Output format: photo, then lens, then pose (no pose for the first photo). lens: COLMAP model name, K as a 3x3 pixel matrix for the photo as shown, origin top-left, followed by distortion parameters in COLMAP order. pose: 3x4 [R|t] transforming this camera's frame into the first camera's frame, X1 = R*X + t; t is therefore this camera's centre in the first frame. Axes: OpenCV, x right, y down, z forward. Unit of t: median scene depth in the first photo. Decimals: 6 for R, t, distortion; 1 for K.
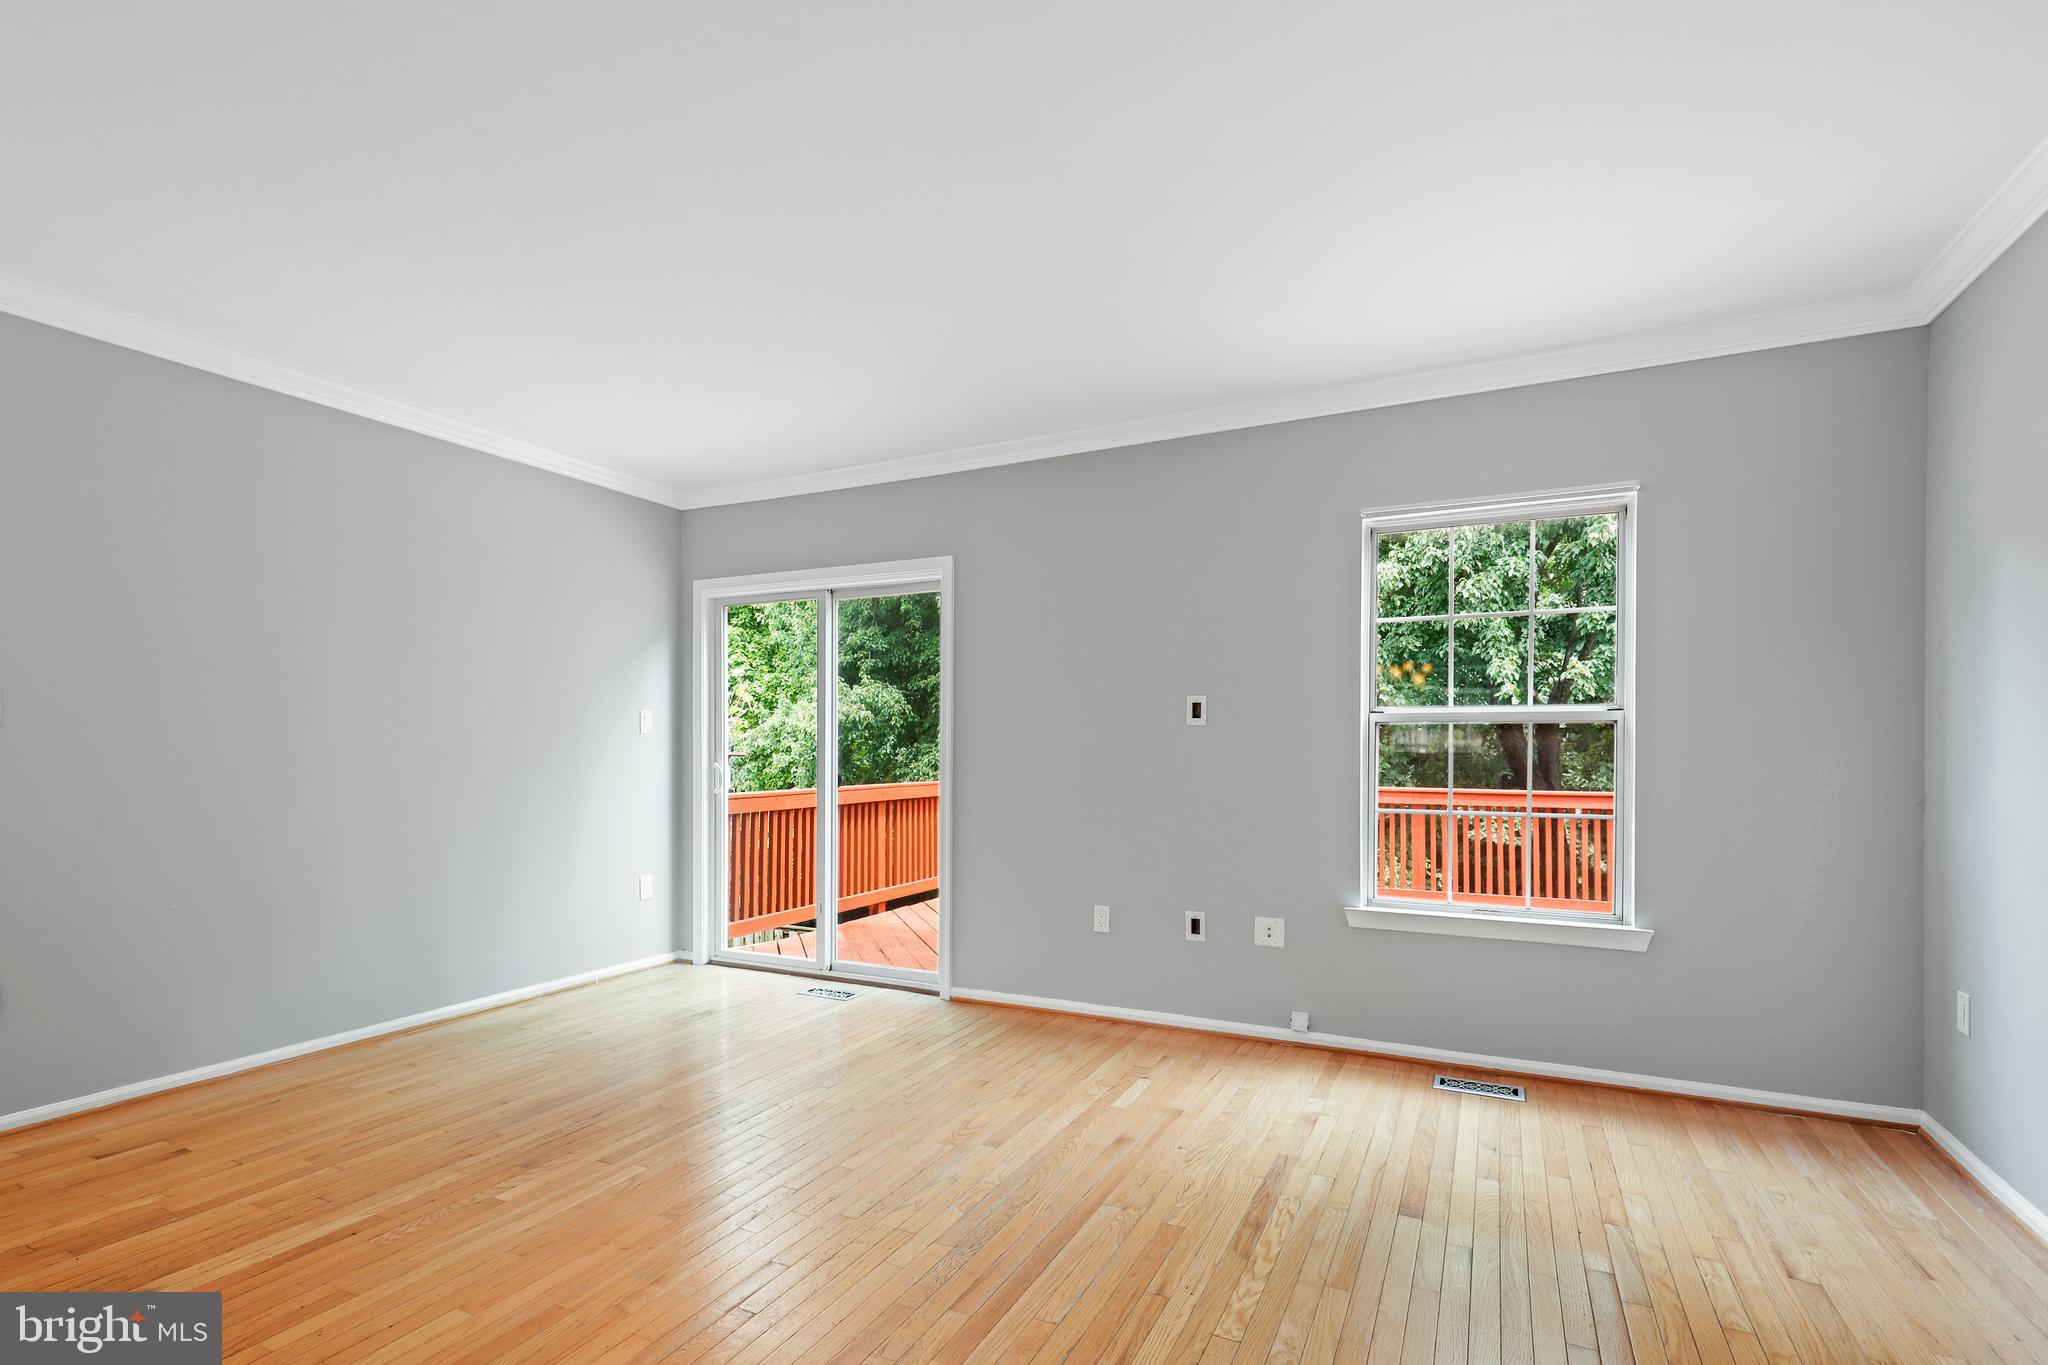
lens RADIAL K [[944.5, 0, 998.1], [0, 944.5, 764.8], [0, 0, 1]] dist [0.002966, 0.001307]
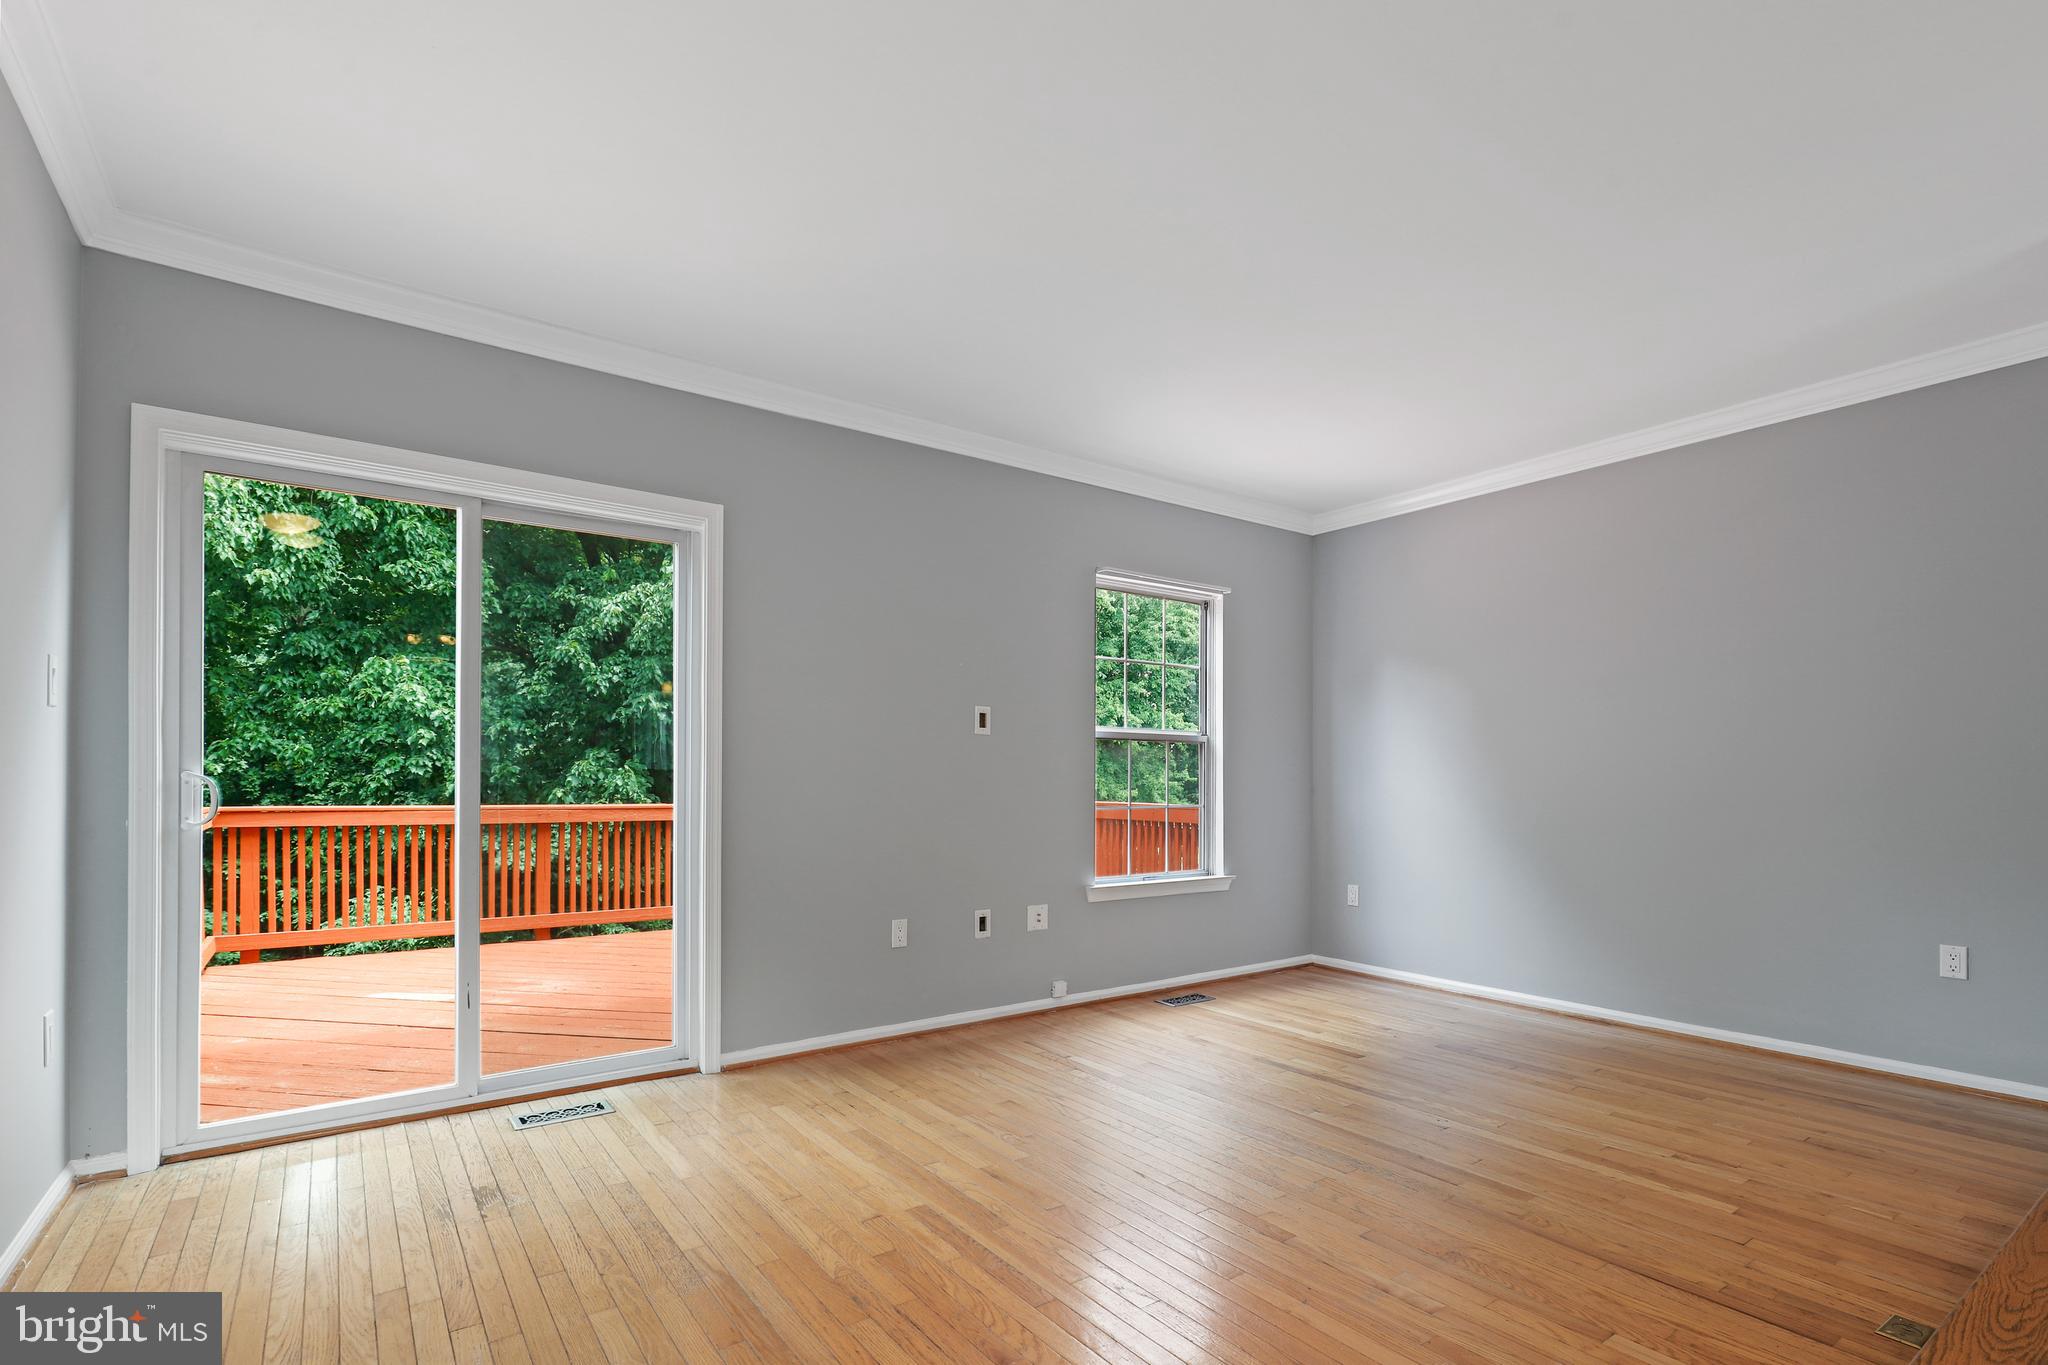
lens RADIAL K [[944.5, 0, 1027.7], [0, 944.5, 789.1], [0, 0, 1]] dist [0.002966, 0.001307]
pose [[0.462680, -0.011720, 0.886448, -0.734026], [0.013898, 0.999886, 0.005966, 0.014980], [-0.886416, 0.009559, 0.462790, 0.479498]]
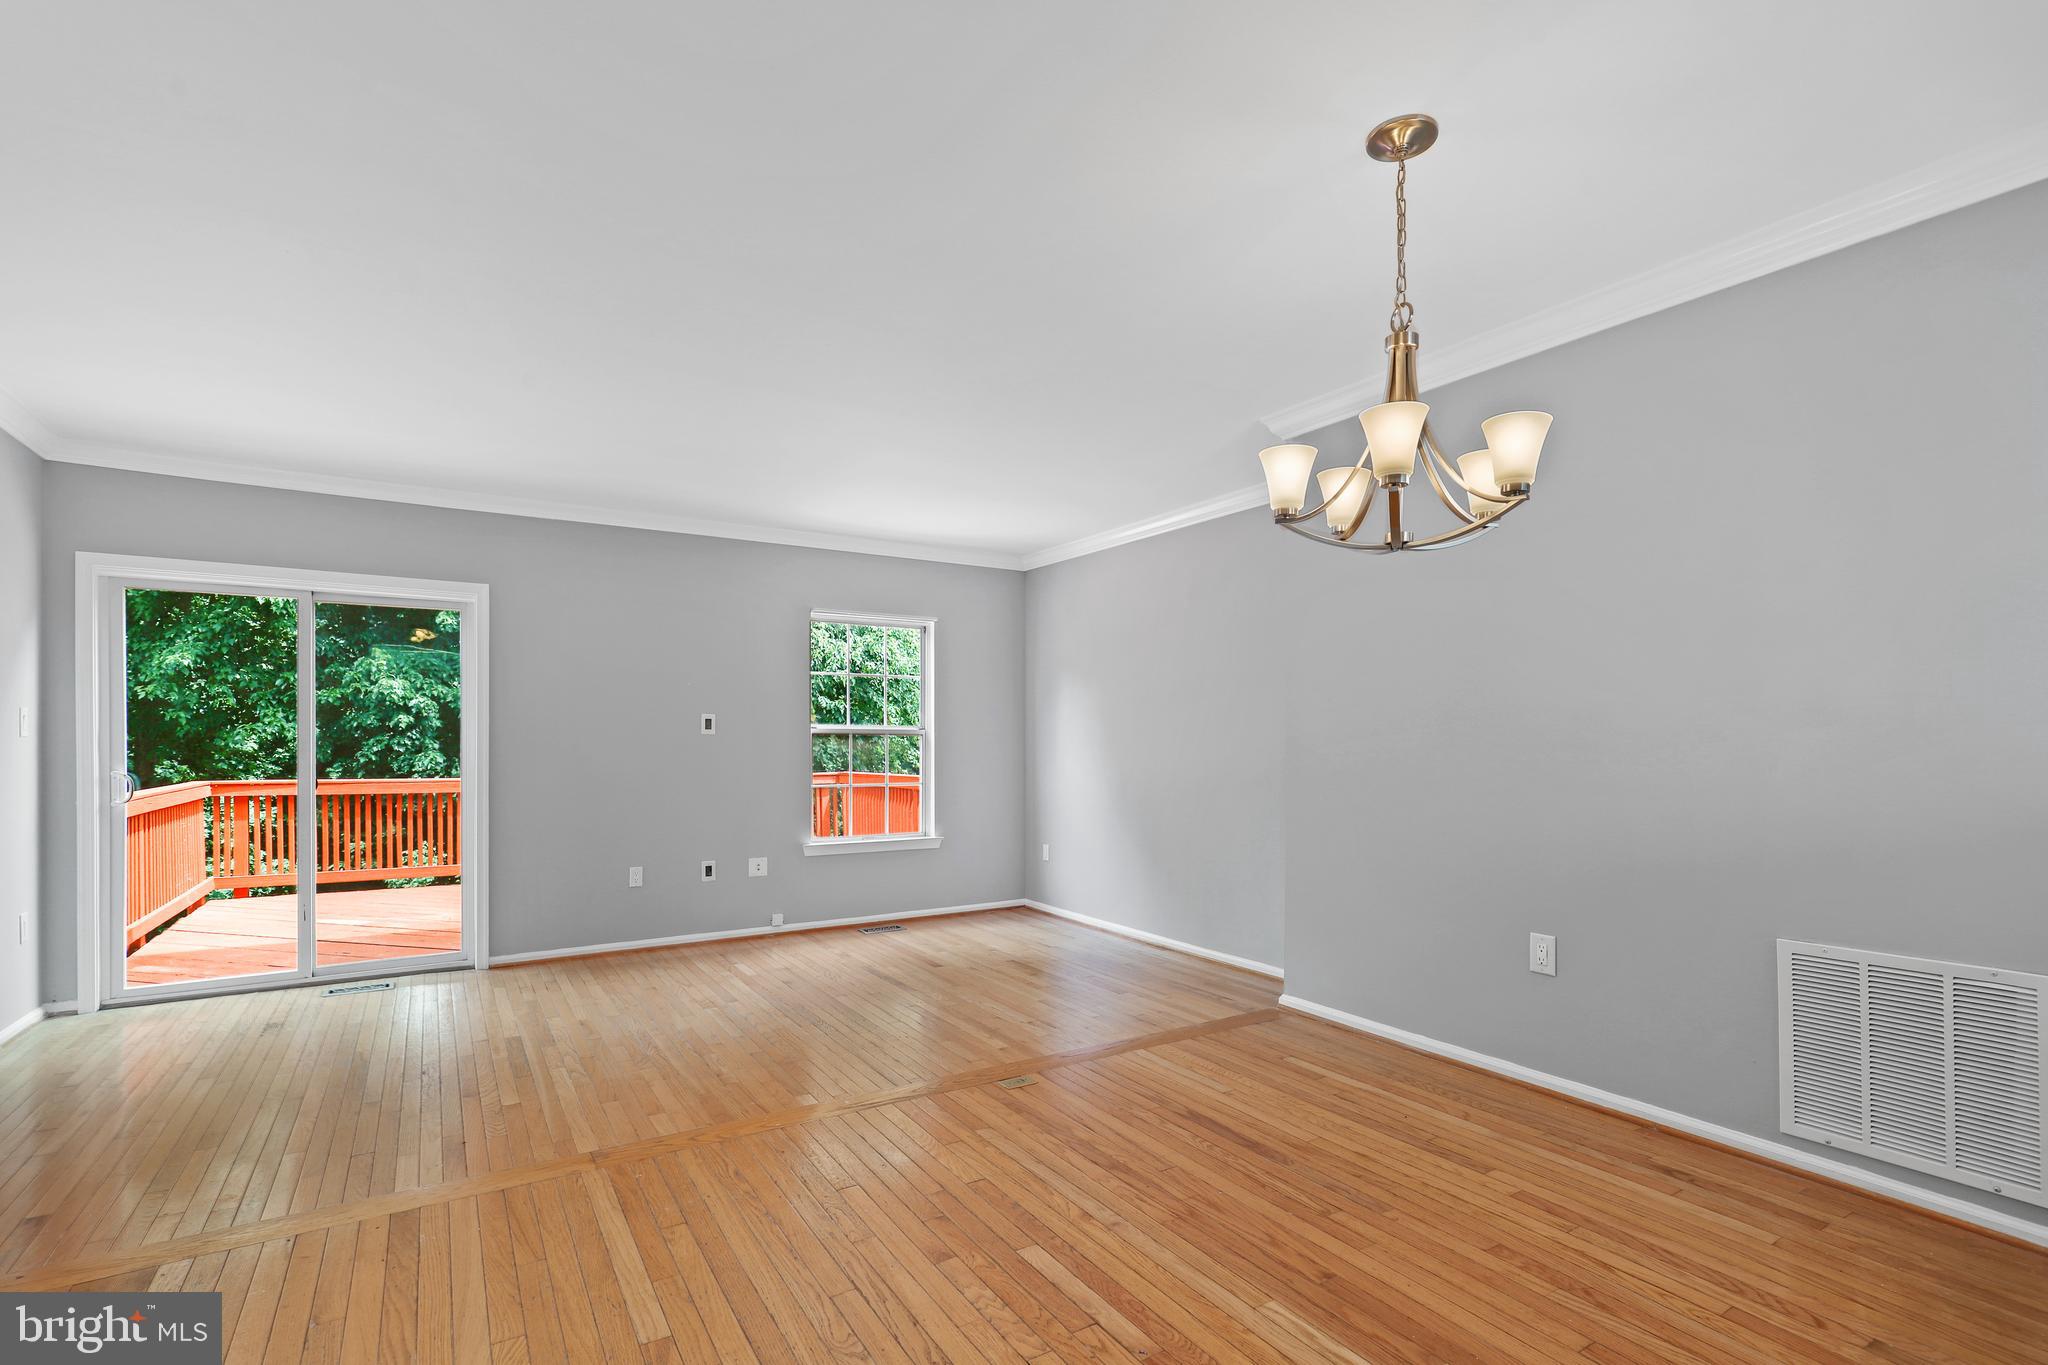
lens RADIAL K [[944.5, 0, 1034.8], [0, 944.5, 751.8], [0, 0, 1]] dist [0.002966, 0.001307]
pose [[0.515497, -0.012767, 0.856797, -0.811354], [0.015332, 0.999866, 0.005674, -0.014753], [-0.856755, 0.010211, 0.515623, -0.195479]]
